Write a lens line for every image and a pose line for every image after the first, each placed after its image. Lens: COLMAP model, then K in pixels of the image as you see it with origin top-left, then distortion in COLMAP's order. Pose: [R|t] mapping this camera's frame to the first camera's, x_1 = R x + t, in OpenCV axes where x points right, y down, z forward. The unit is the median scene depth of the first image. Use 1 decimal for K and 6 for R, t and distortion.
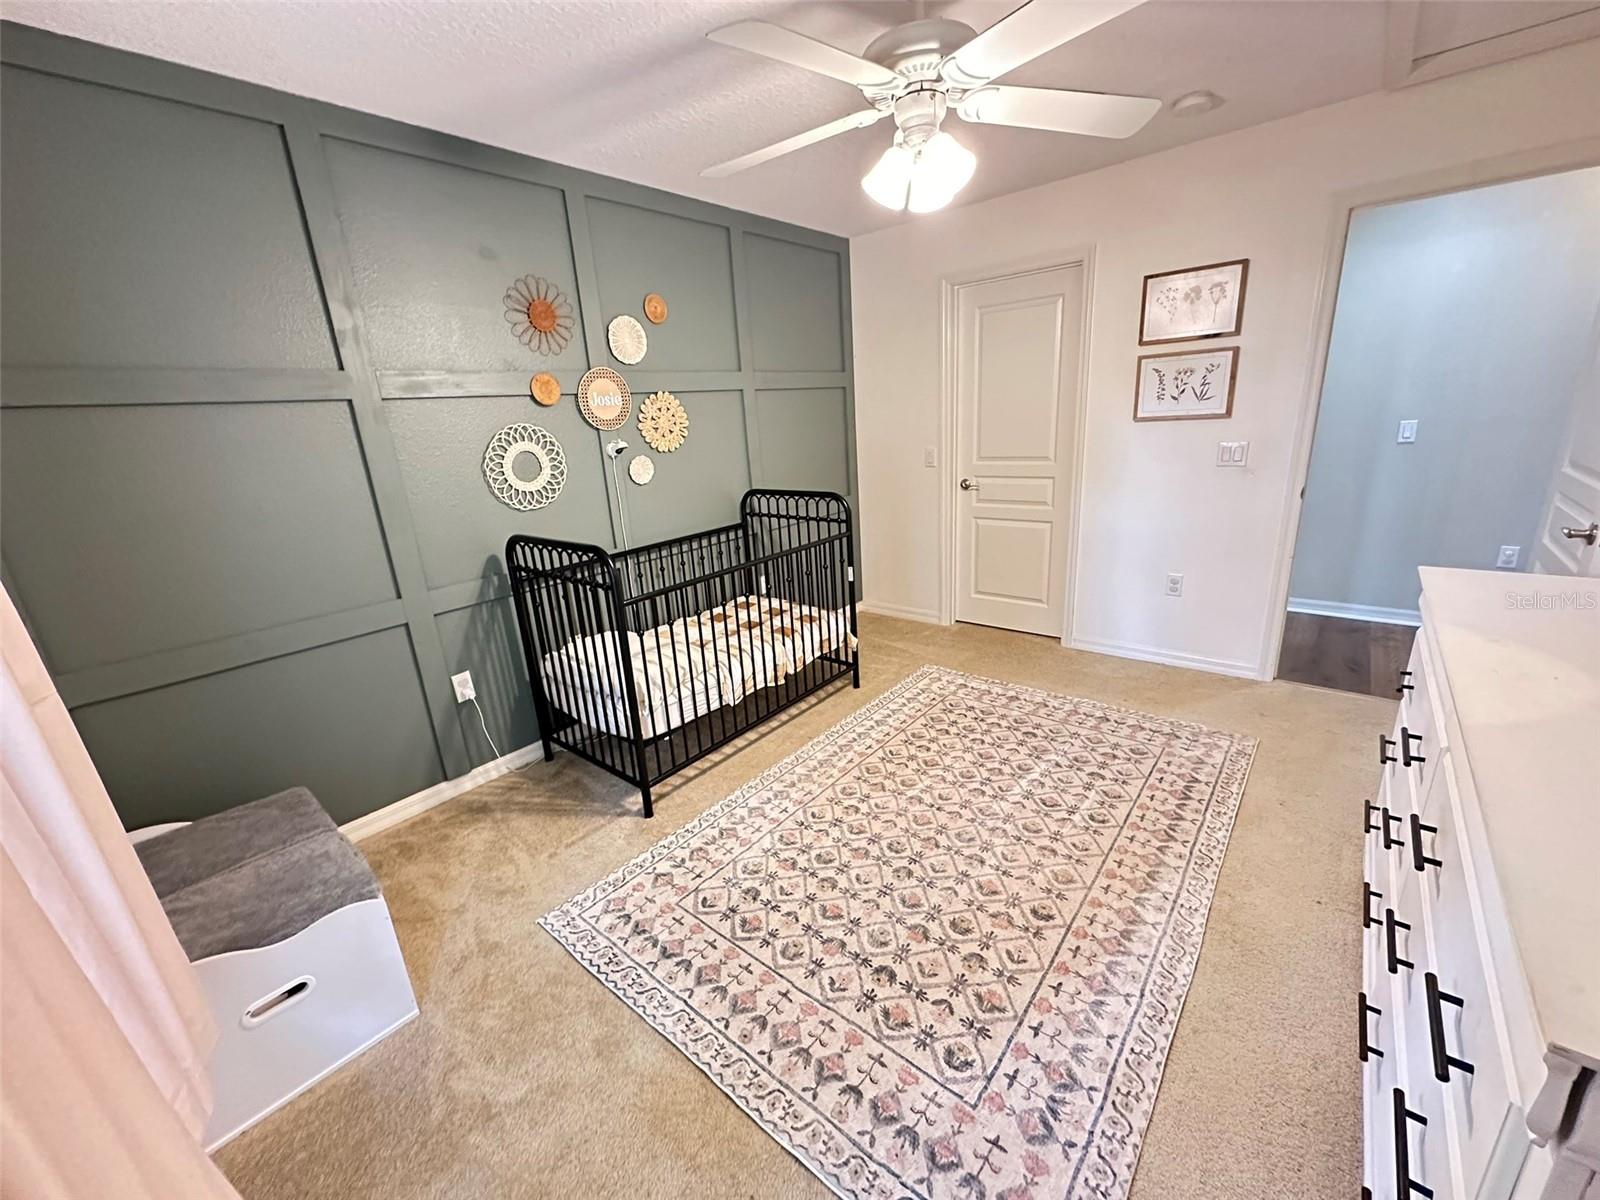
lens RADIAL K [[636.7, 0, 799.5], [0, 636.7, 605.1], [0, 0, 1]] dist [-0.000424, 0.000069]
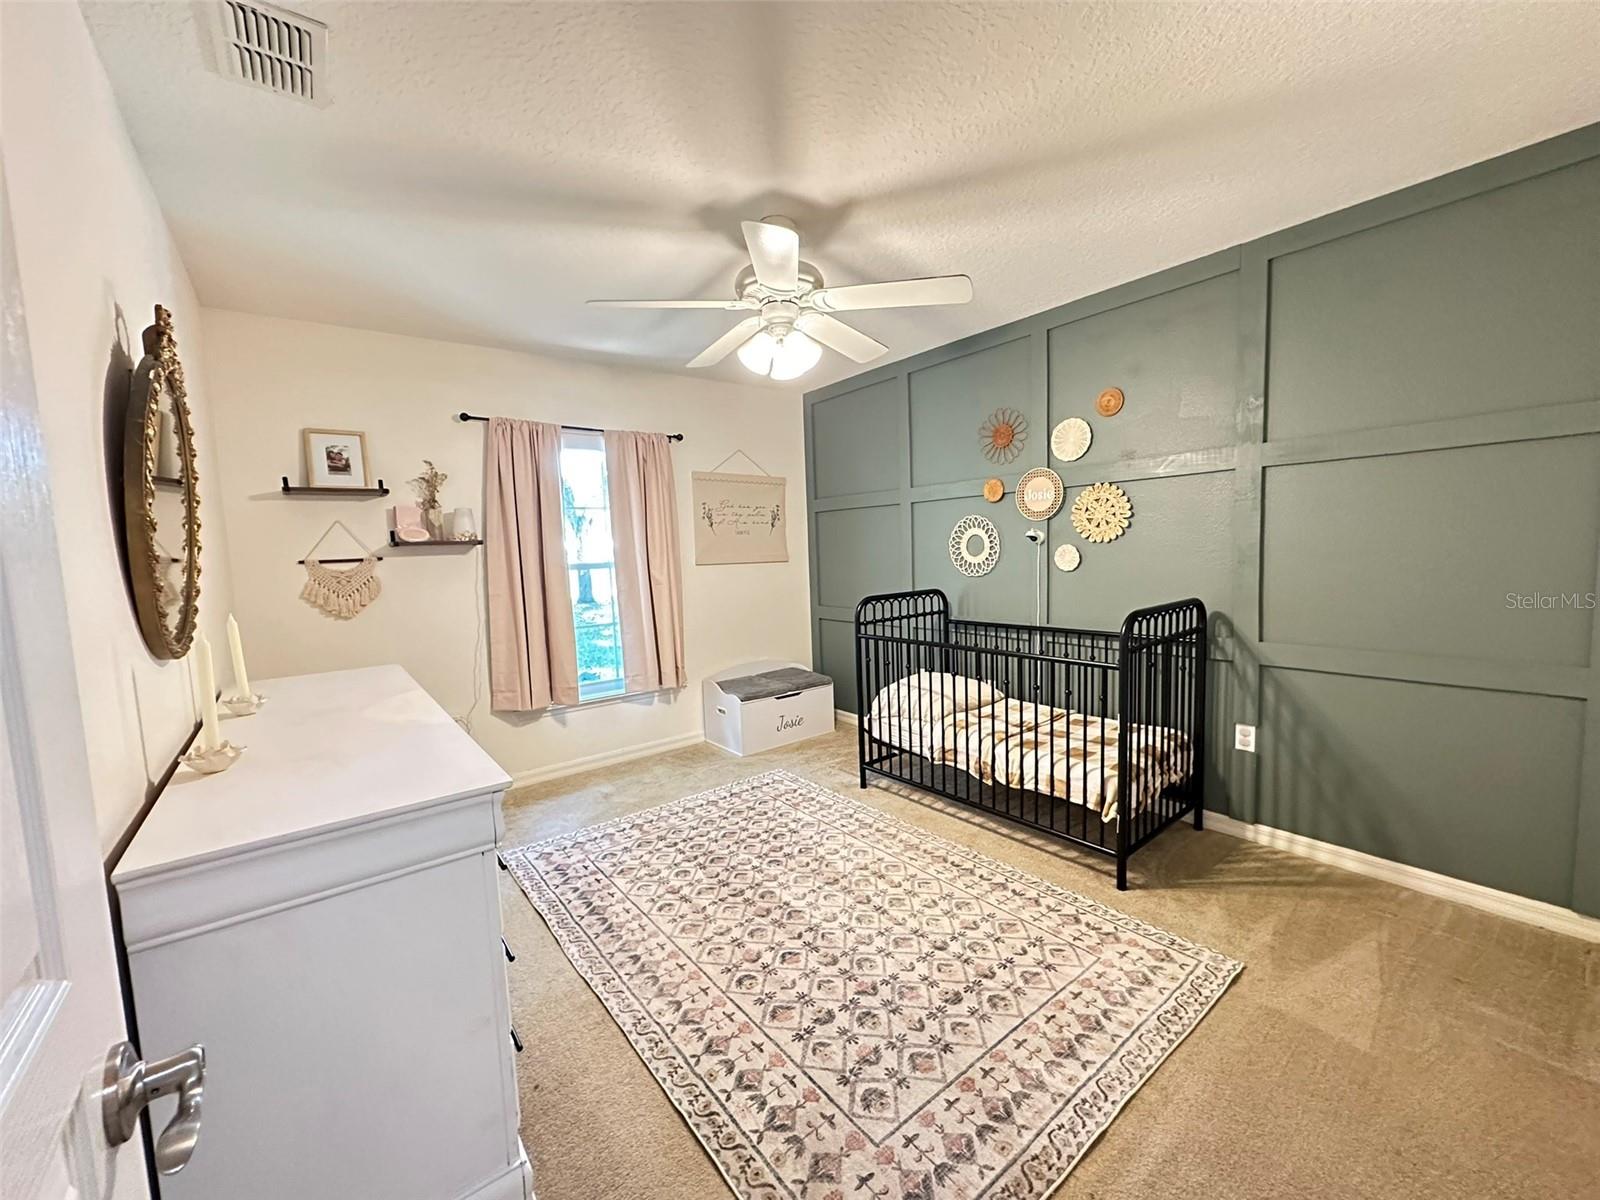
lens RADIAL K [[636.7, 0, 798.0], [0, 636.7, 601.1], [0, 0, 1]] dist [-0.000424, 0.000069]
pose [[-0.202186, 0.158284, -0.966471, 0.987276], [-0.230882, 0.951333, 0.204105, -0.290041], [0.951743, 0.264408, -0.155802, 0.862704]]
